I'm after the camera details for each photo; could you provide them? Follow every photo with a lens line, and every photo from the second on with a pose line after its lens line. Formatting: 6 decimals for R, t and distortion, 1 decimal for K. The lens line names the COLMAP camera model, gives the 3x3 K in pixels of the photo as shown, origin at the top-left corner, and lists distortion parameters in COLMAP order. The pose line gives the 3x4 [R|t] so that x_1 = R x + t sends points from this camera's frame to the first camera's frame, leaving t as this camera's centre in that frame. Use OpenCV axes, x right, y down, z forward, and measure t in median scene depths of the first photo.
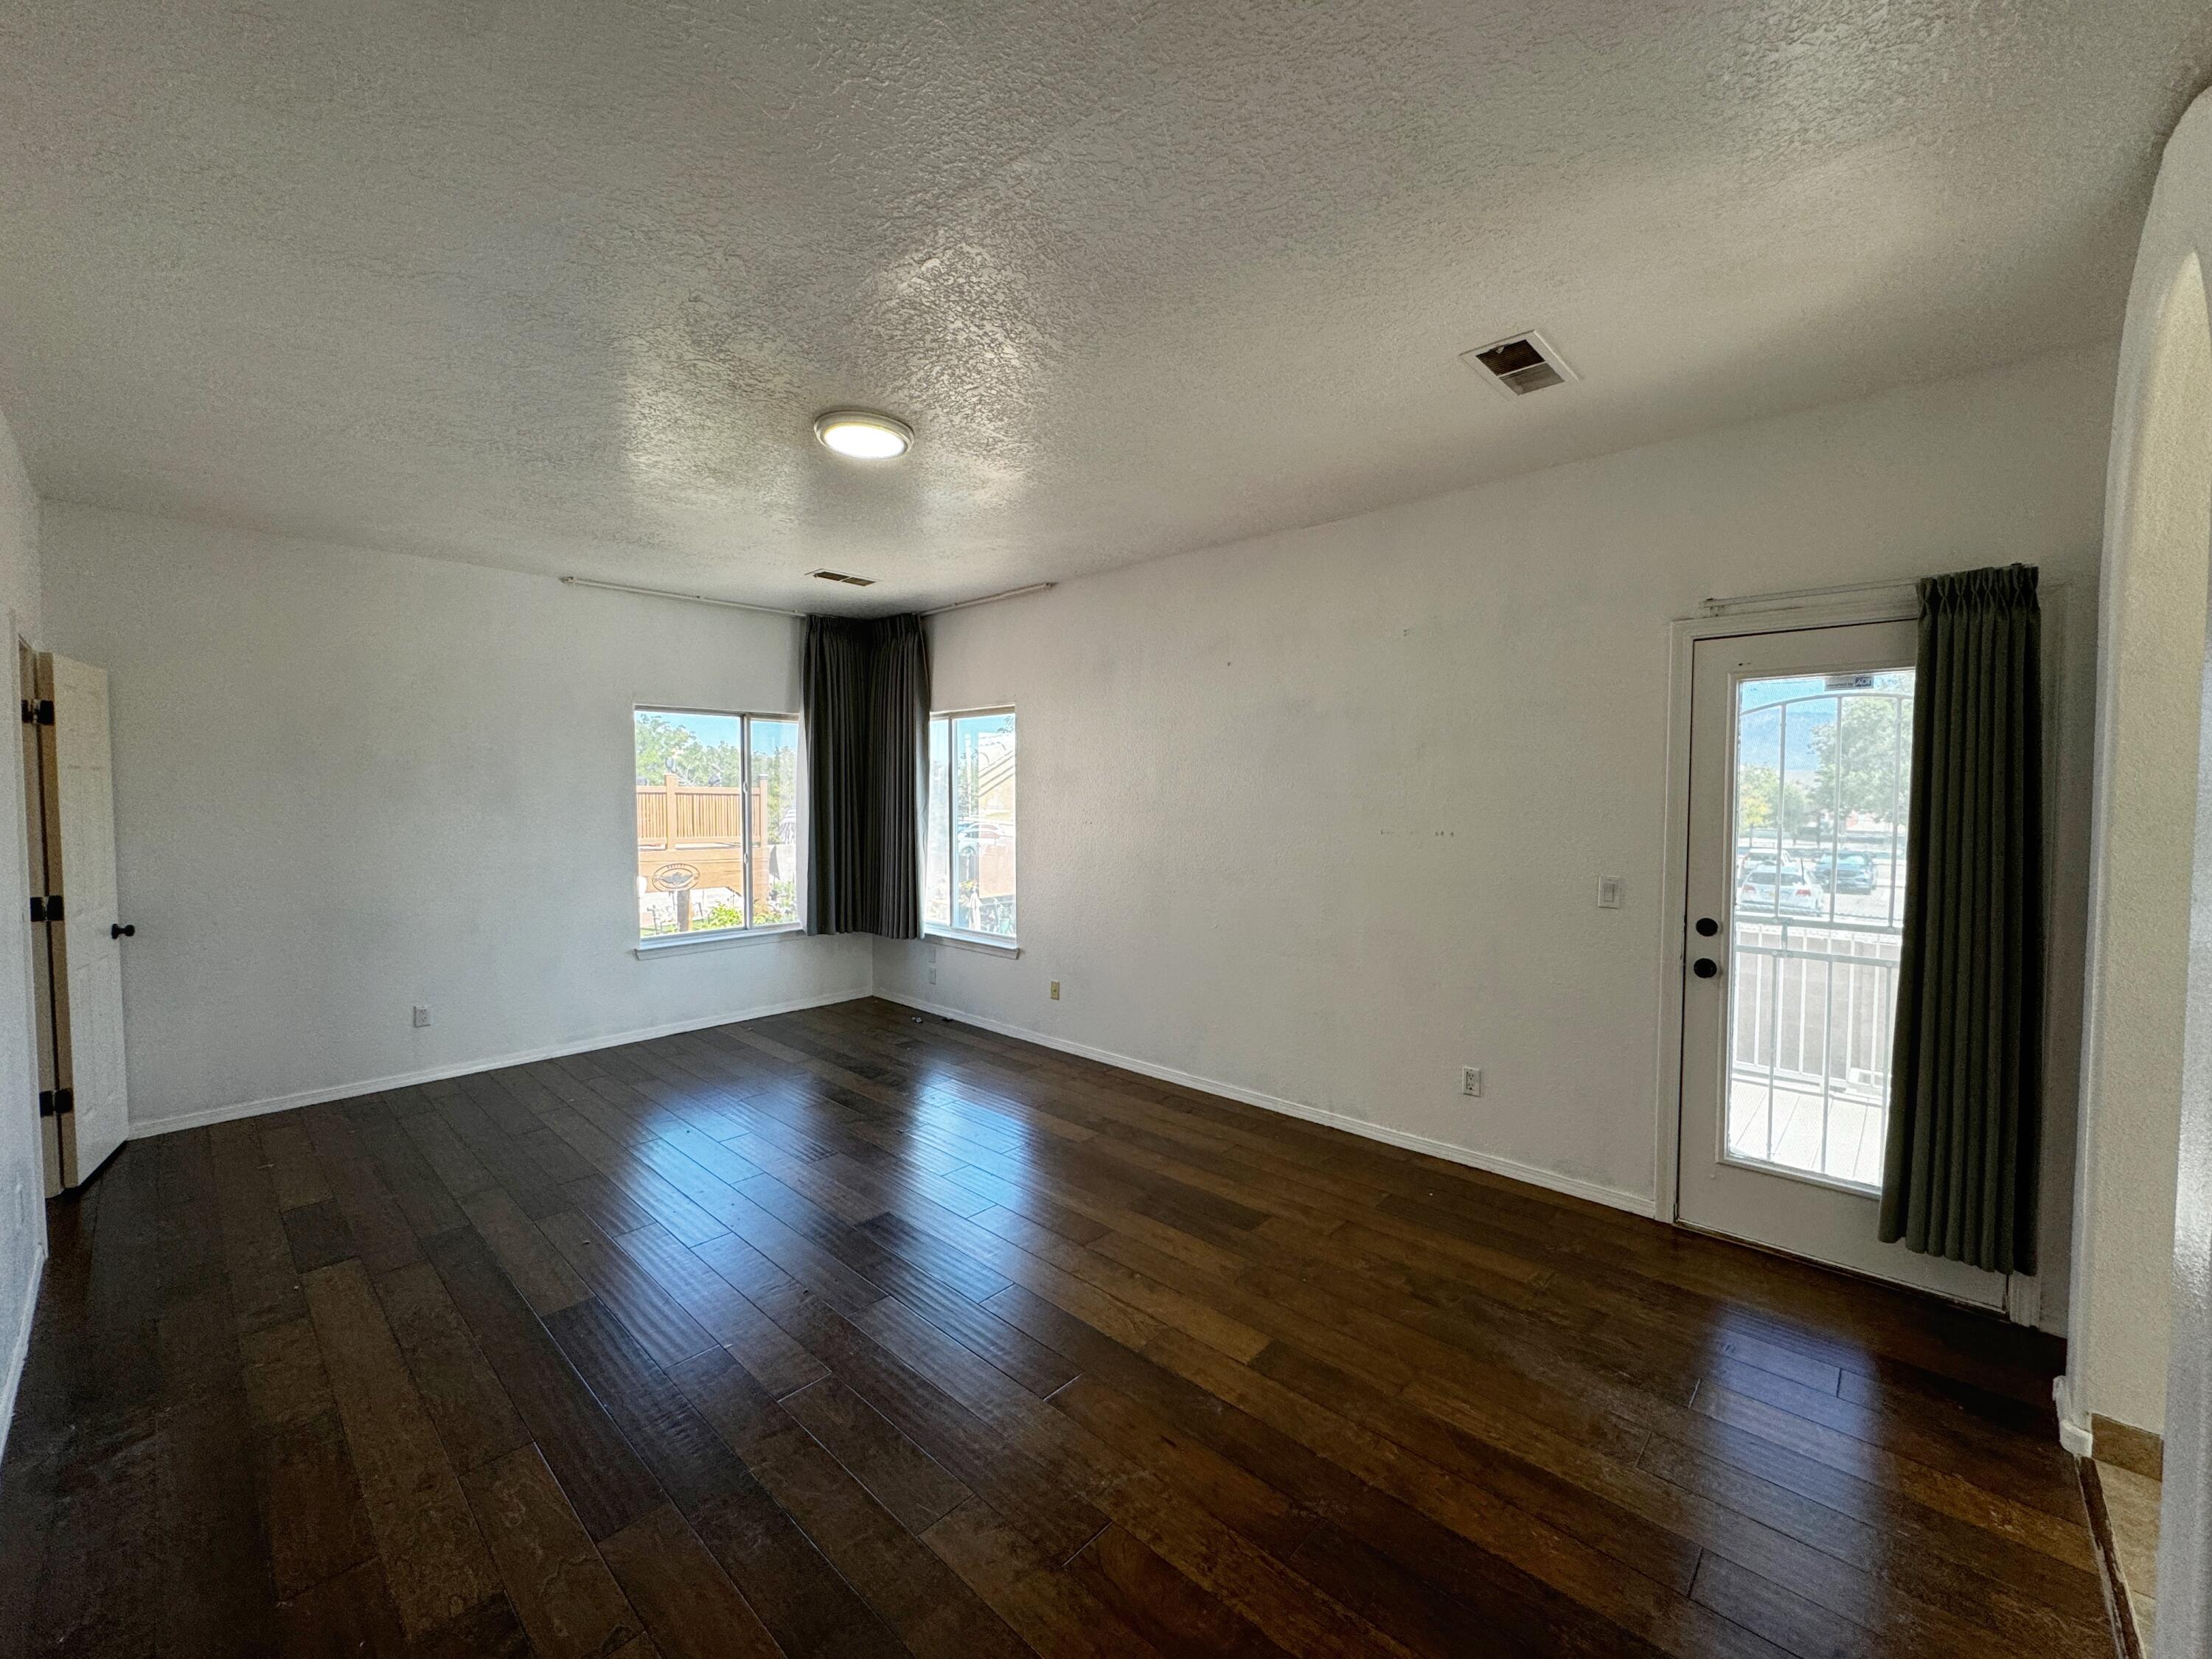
lens RADIAL K [[880.5, 0, 1111.8], [0, 880.5, 823.2], [0, 0, 1]] dist [-0.000624, -0.000355]
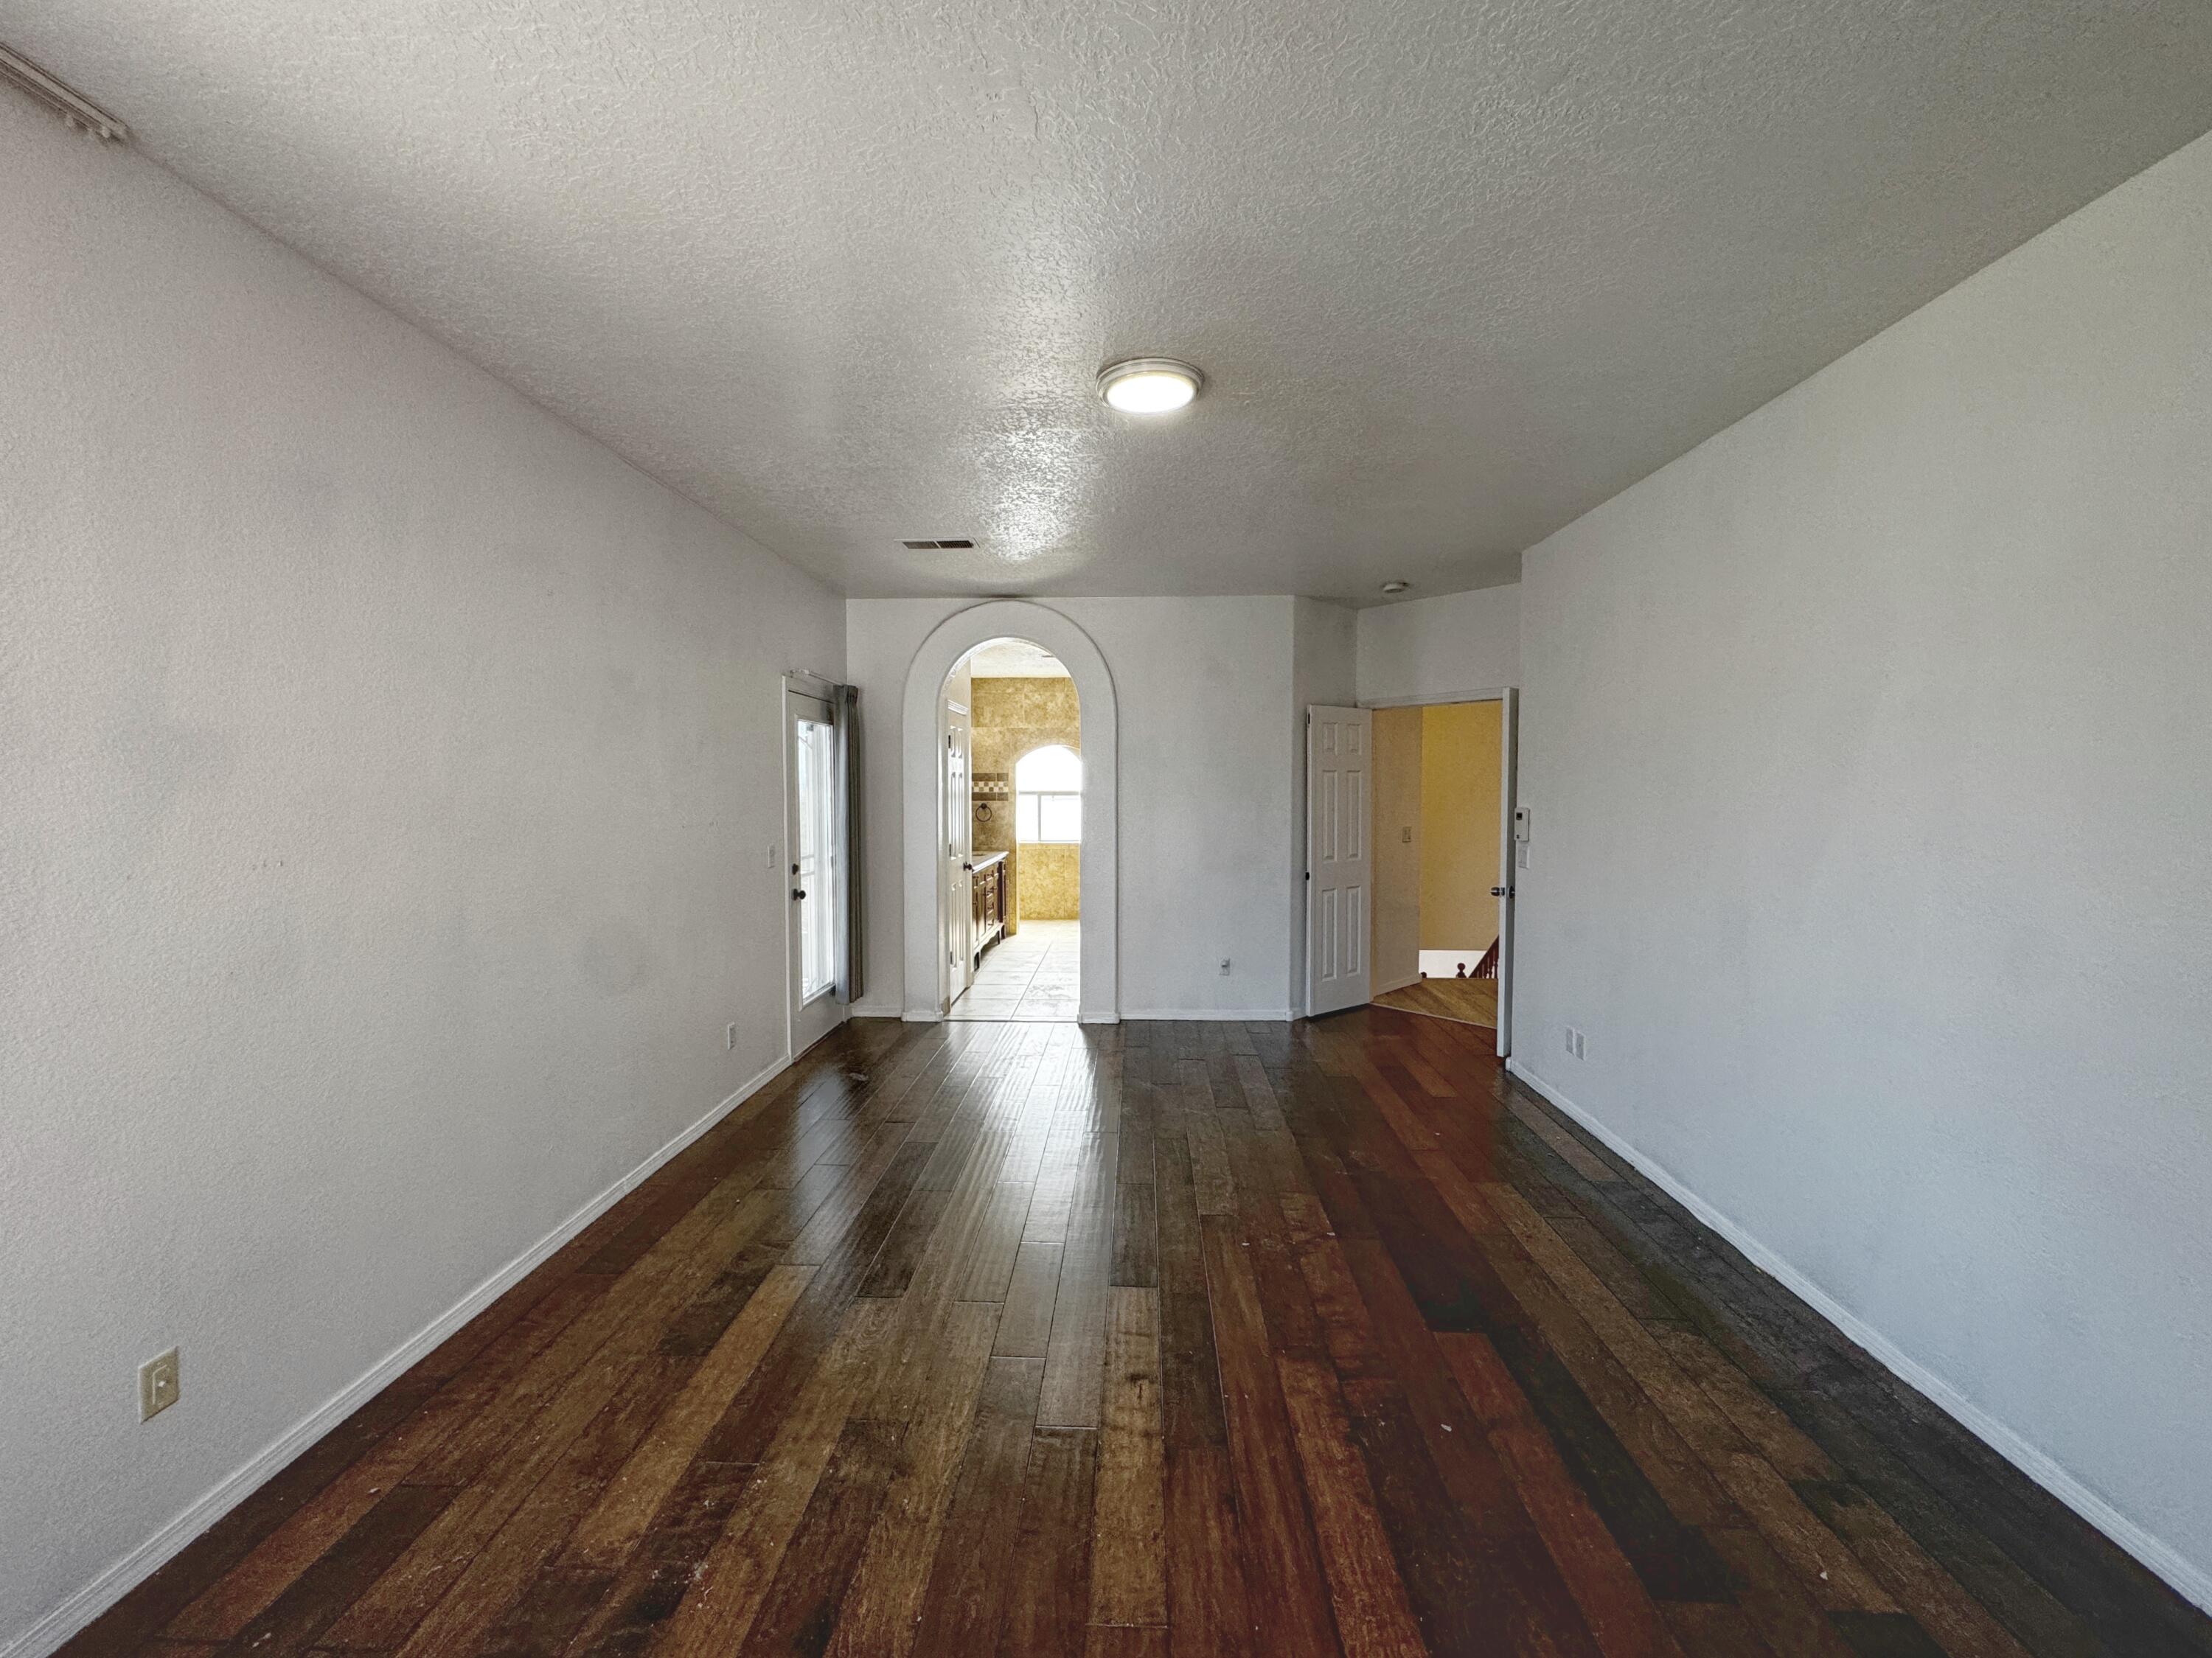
lens RADIAL K [[880.4, 0, 1109.9], [0, 880.4, 826.3], [0, 0, 1]] dist [-0.000624, -0.000355]
pose [[-0.644640, -0.031822, 0.763824, -0.748910], [0.036933, 0.996670, 0.072692, -0.043658], [-0.763594, 0.075070, -0.641318, 1.276202]]
